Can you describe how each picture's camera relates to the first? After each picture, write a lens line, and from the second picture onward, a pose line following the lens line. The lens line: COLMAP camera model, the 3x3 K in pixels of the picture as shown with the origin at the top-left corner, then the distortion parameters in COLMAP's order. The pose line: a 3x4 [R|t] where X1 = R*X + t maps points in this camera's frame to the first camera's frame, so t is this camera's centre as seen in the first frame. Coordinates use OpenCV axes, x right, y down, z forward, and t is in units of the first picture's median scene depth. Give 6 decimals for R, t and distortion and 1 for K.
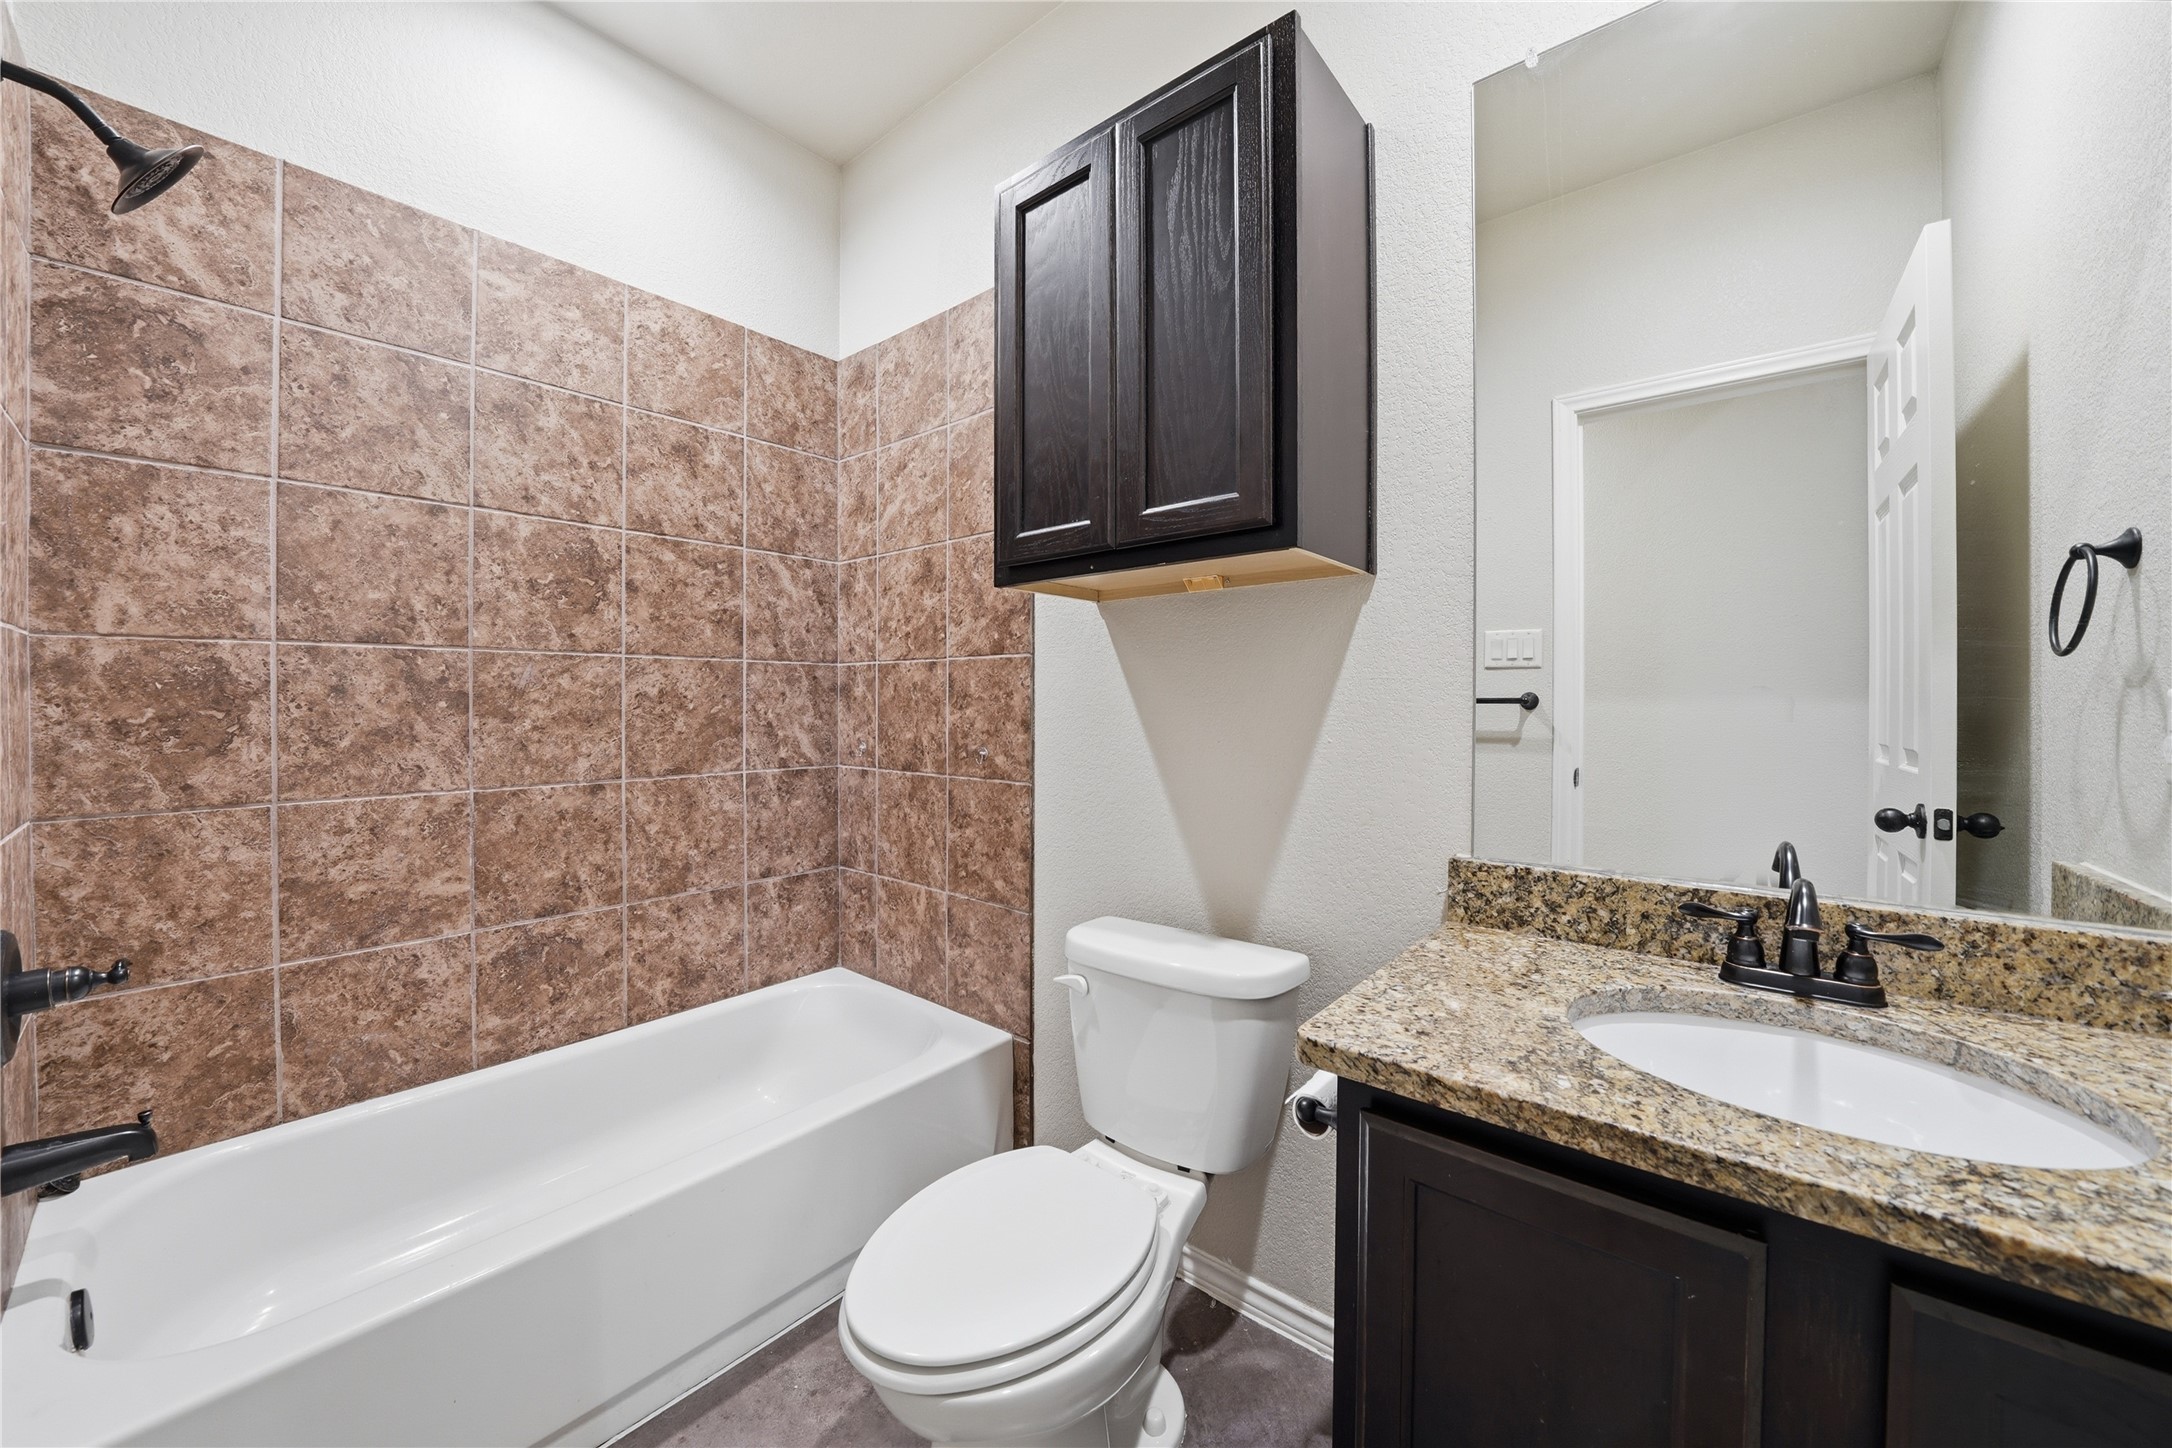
lens RADIAL K [[780.3, 0, 1084.5], [0, 780.3, 695.0], [0, 0, 1]] dist [-0.022705, 0.000371]
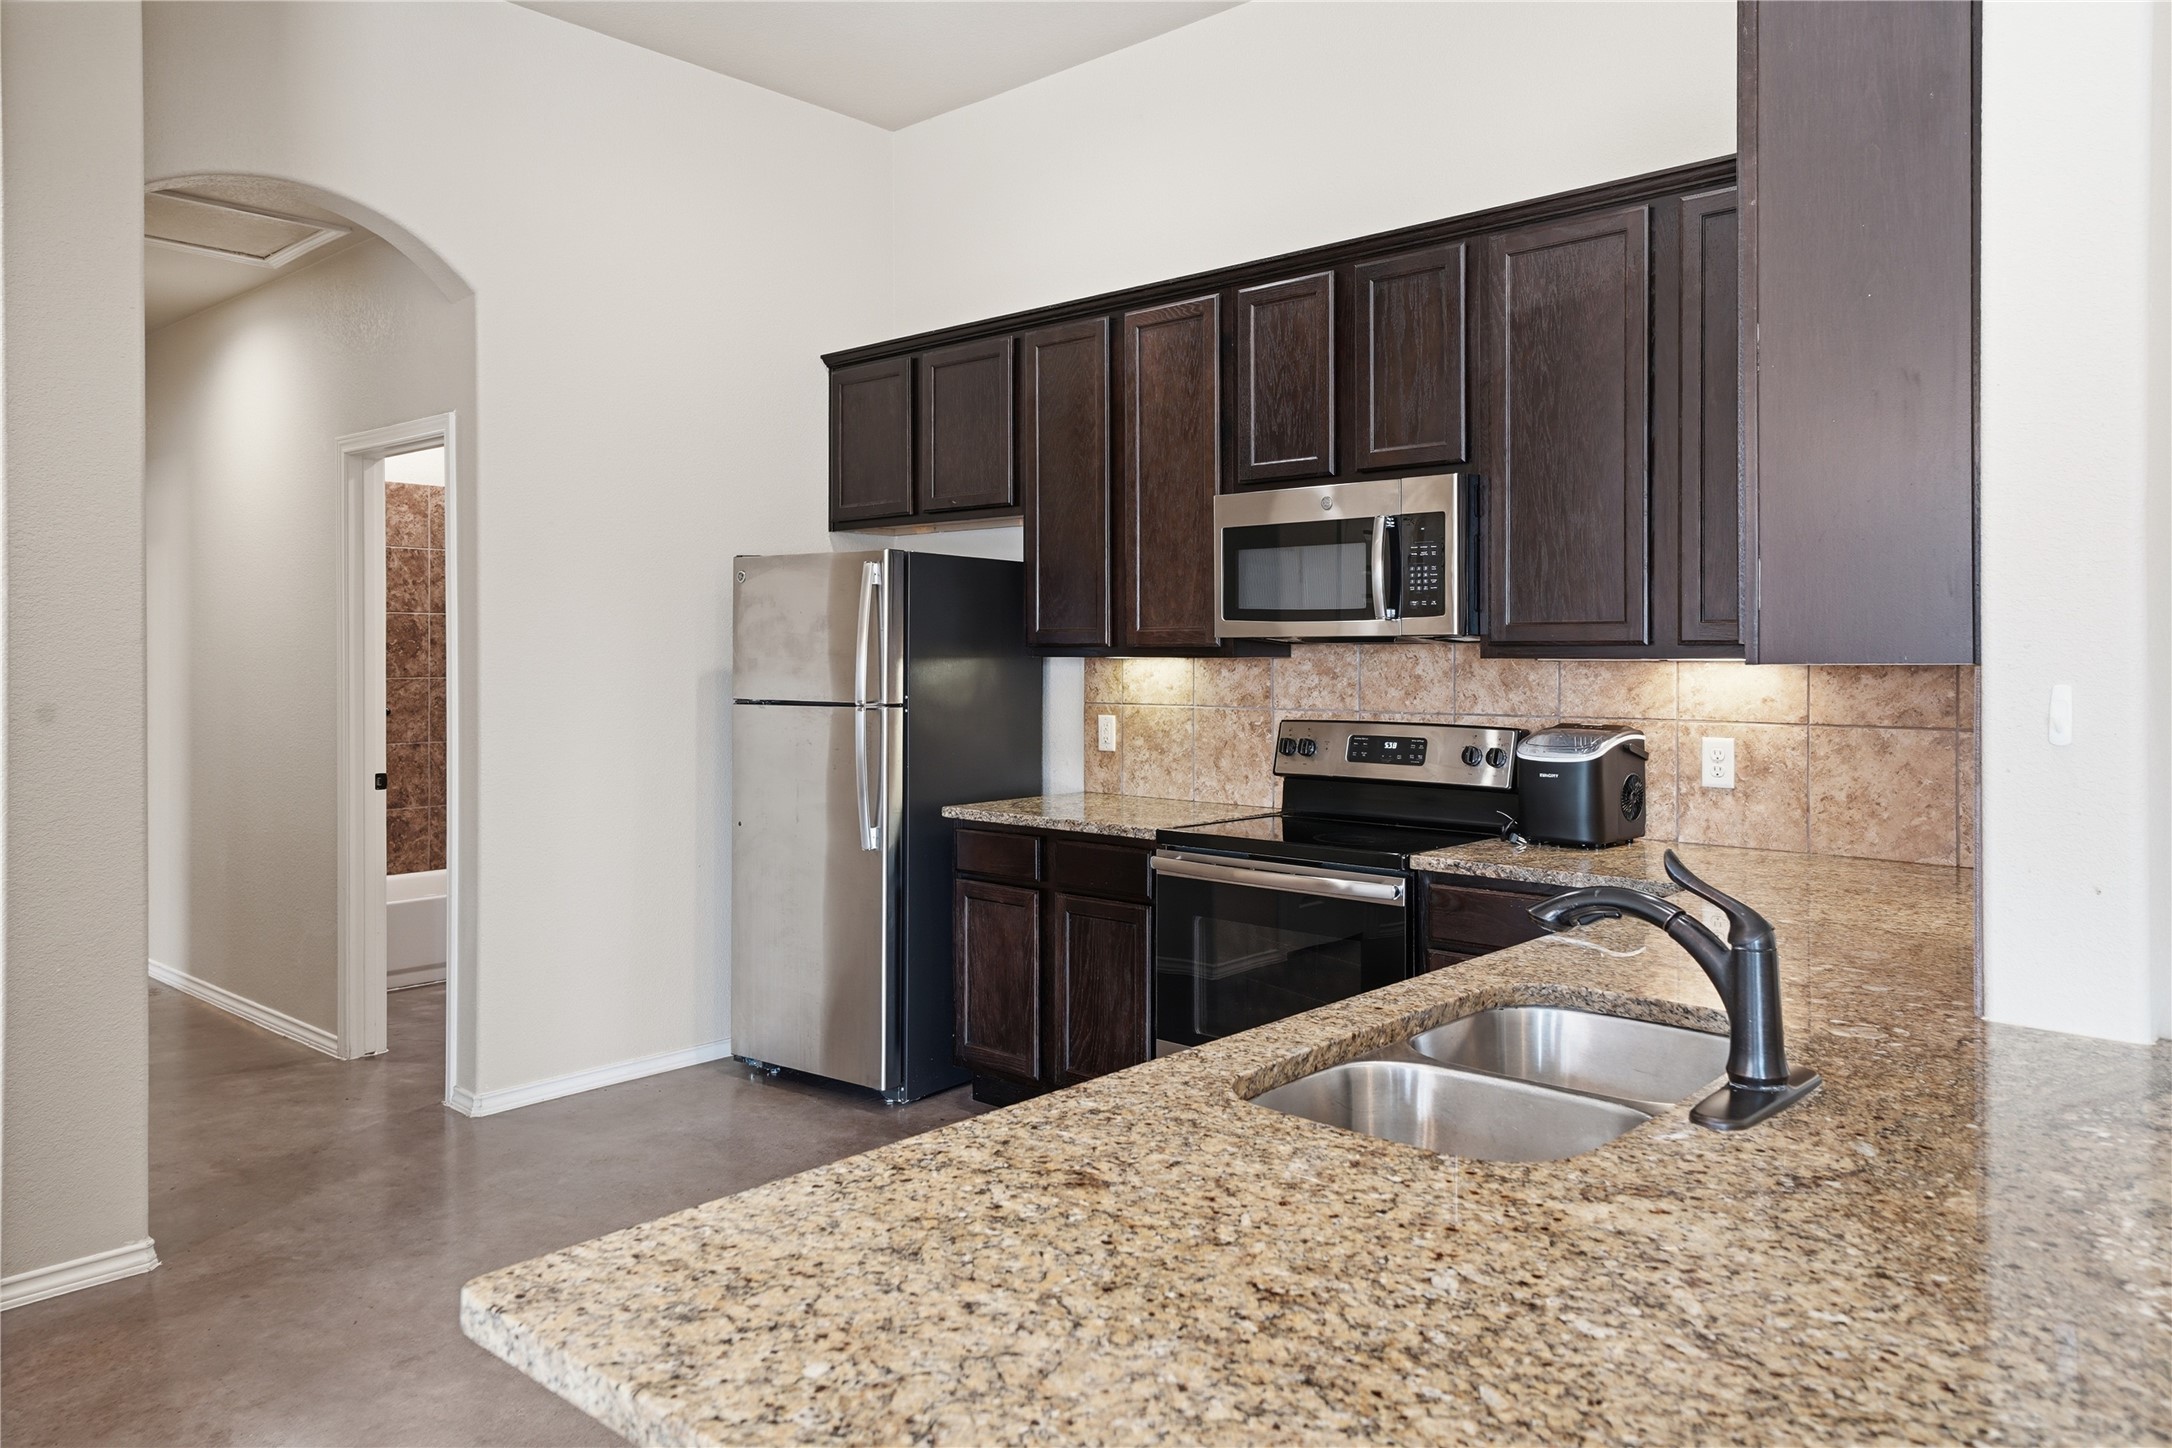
lens RADIAL K [[1480.2, 0, 1080.6], [0, 1480.2, 649.8], [0, 0, 1]] dist [0.029901, 0.000968]
pose [[0.999169, -0.000651, -0.040760, 1.048031], [0.000689, 0.999999, 0.000932, -0.108923], [0.040759, -0.000959, 0.999169, -2.347775]]
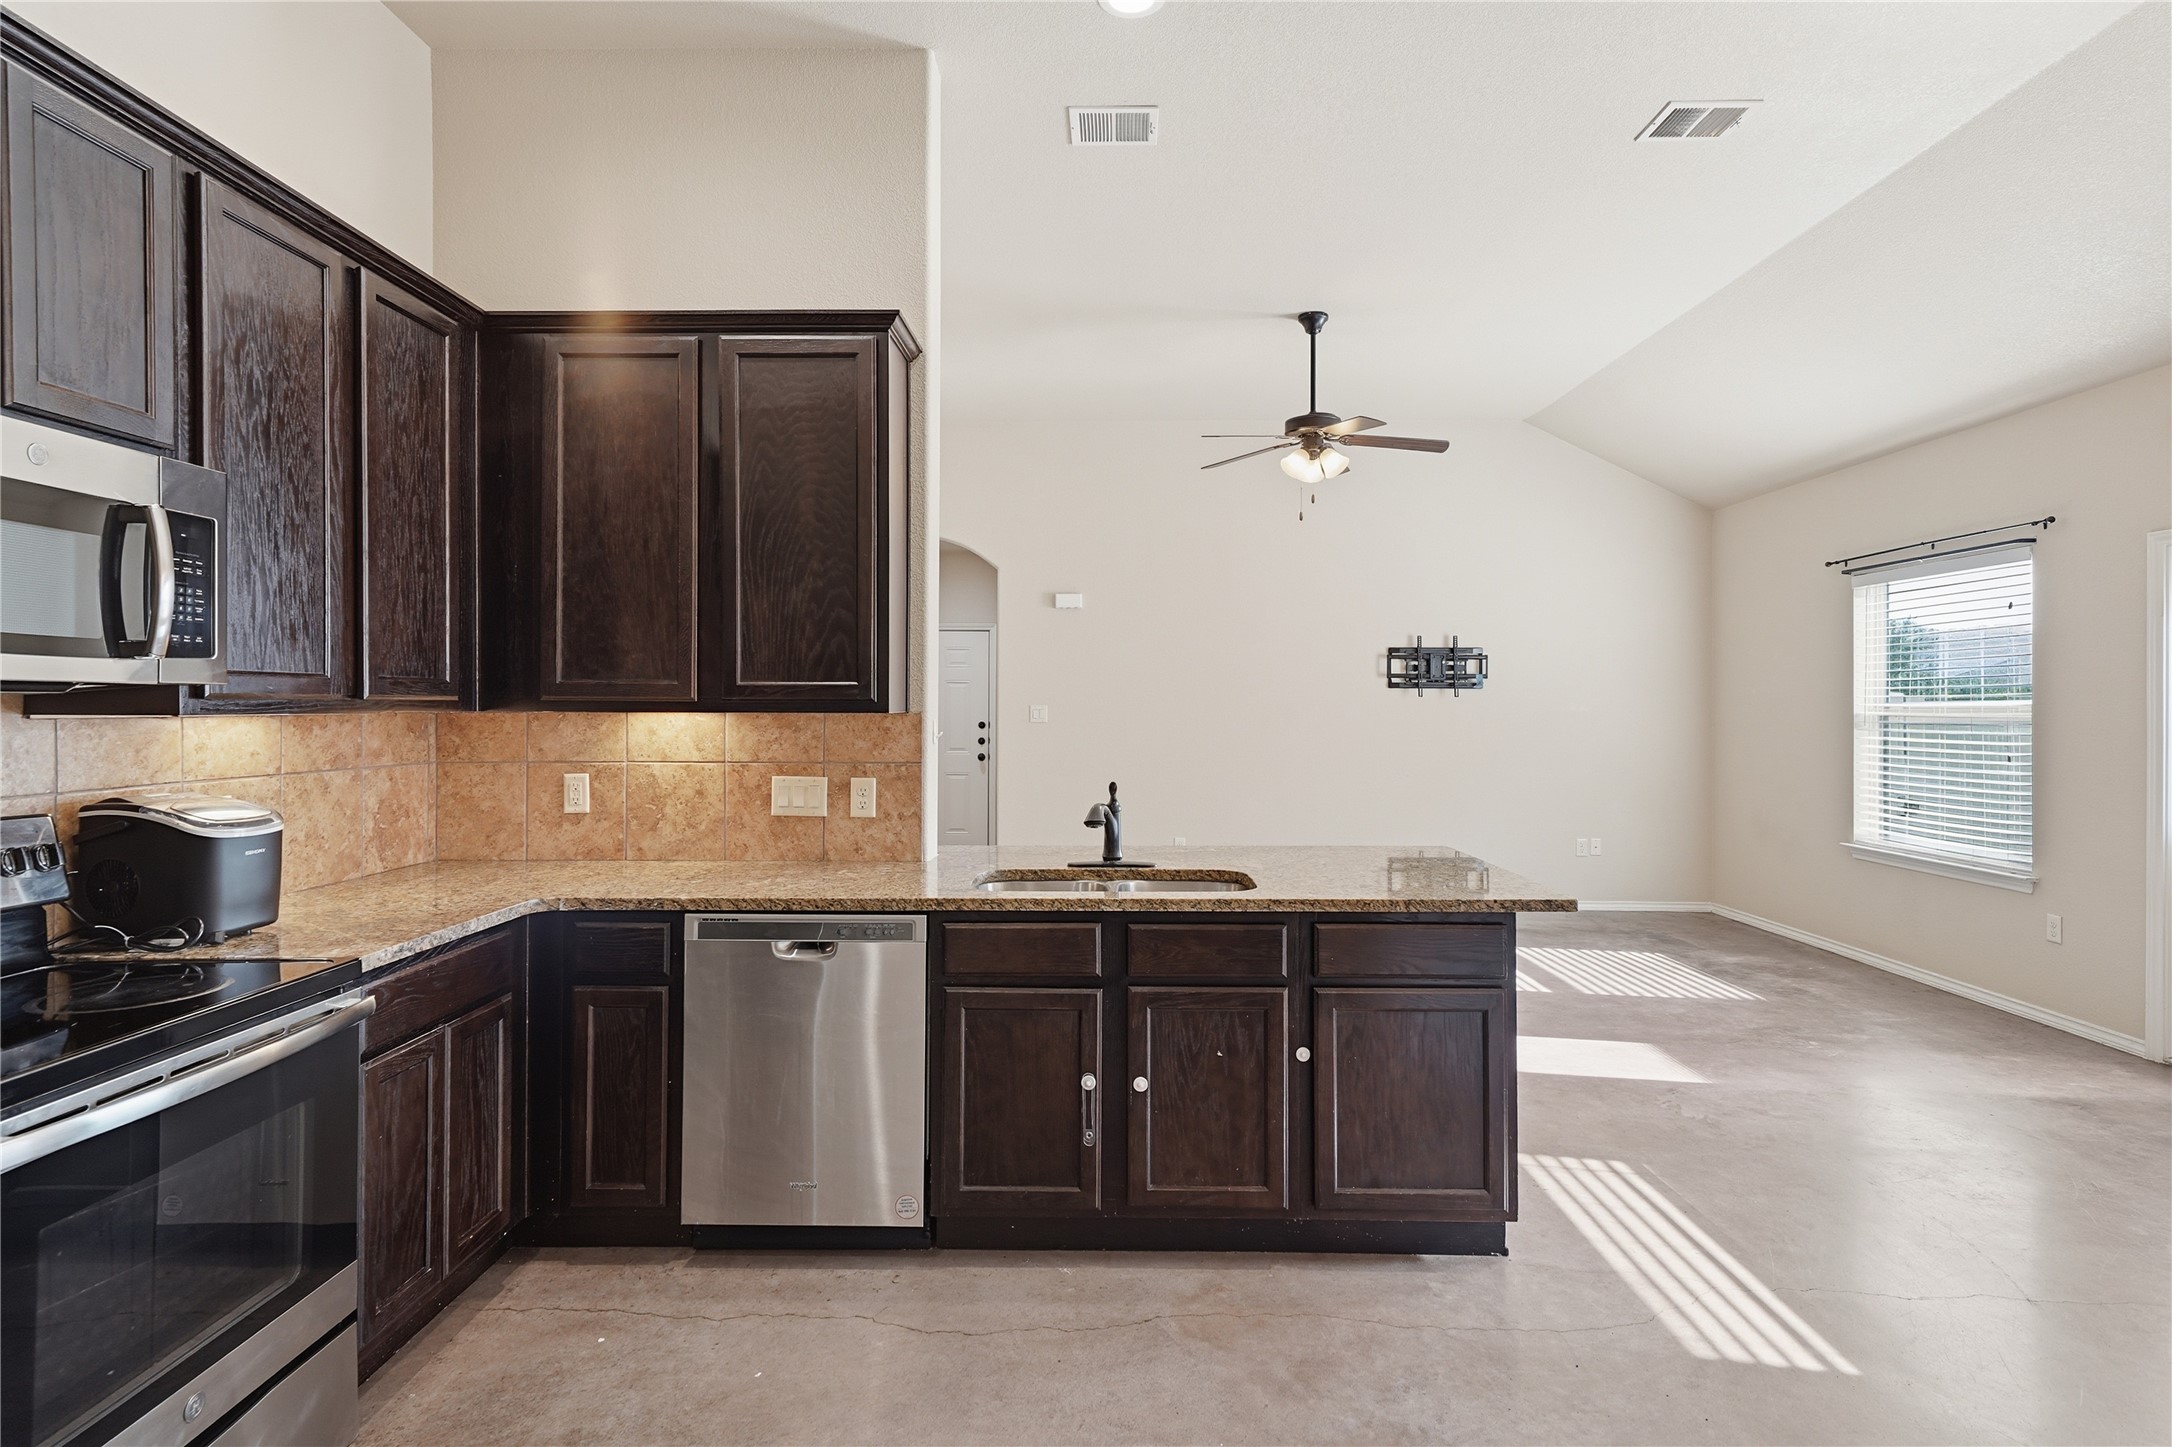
lens RADIAL K [[1140.5, 0, 1082.3], [0, 1140.5, 701.1], [0, 0, 1]] dist [0.018241, 0.000692]
pose [[-0.626609, 0.001047, 0.779333, 0.164889], [-0.003291, 0.999987, -0.003990, -0.108140], [-0.779327, -0.005065, -0.626597, -0.610648]]
